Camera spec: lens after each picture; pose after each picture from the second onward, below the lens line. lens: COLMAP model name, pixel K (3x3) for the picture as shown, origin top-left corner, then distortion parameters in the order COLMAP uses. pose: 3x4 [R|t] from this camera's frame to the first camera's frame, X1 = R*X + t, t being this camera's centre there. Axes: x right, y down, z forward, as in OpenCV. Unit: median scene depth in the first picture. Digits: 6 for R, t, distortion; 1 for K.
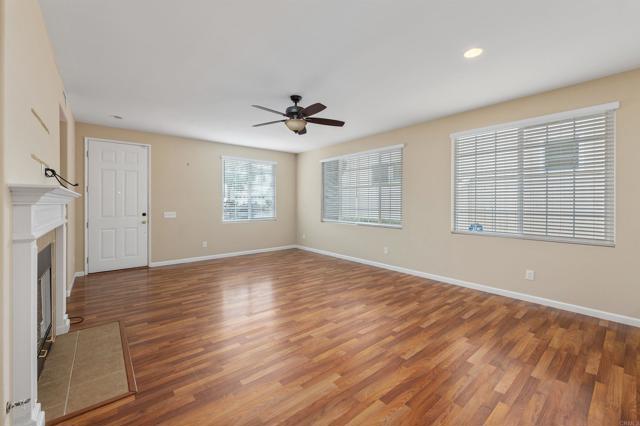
lens RADIAL K [[259.4, 0, 319.5], [0, 259.4, 206.2], [0, 0, 1]] dist [-0.002694, 0.000301]
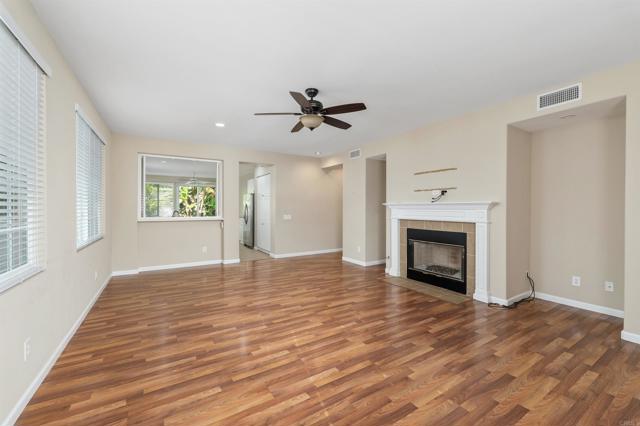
lens RADIAL K [[259.4, 0, 318.9], [0, 259.4, 210.6], [0, 0, 1]] dist [-0.002694, 0.000301]
pose [[-0.988866, -0.002552, 0.148785, -0.314149], [0.001312, 0.999665, 0.025865, -0.034469], [-0.148801, 0.025772, -0.988531, 2.335495]]
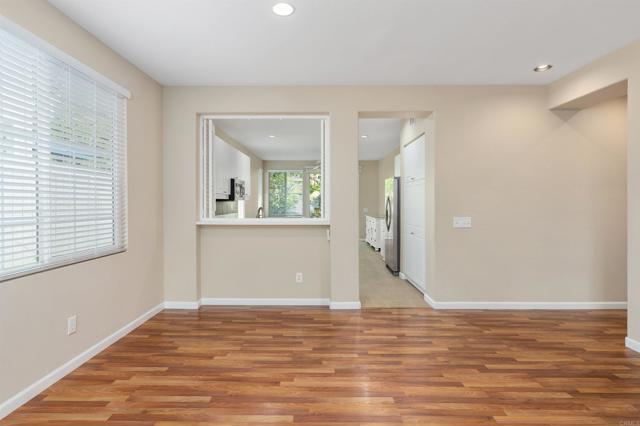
lens RADIAL K [[337.5, 0, 315.4], [0, 337.5, 203.3], [0, 0, 1]] dist [0.002134, -0.000637]
pose [[-0.761114, -0.002211, 0.648614, -0.122857], [0.008428, 0.999876, 0.013299, -0.018276], [-0.648563, 0.015588, -0.761001, 1.486865]]
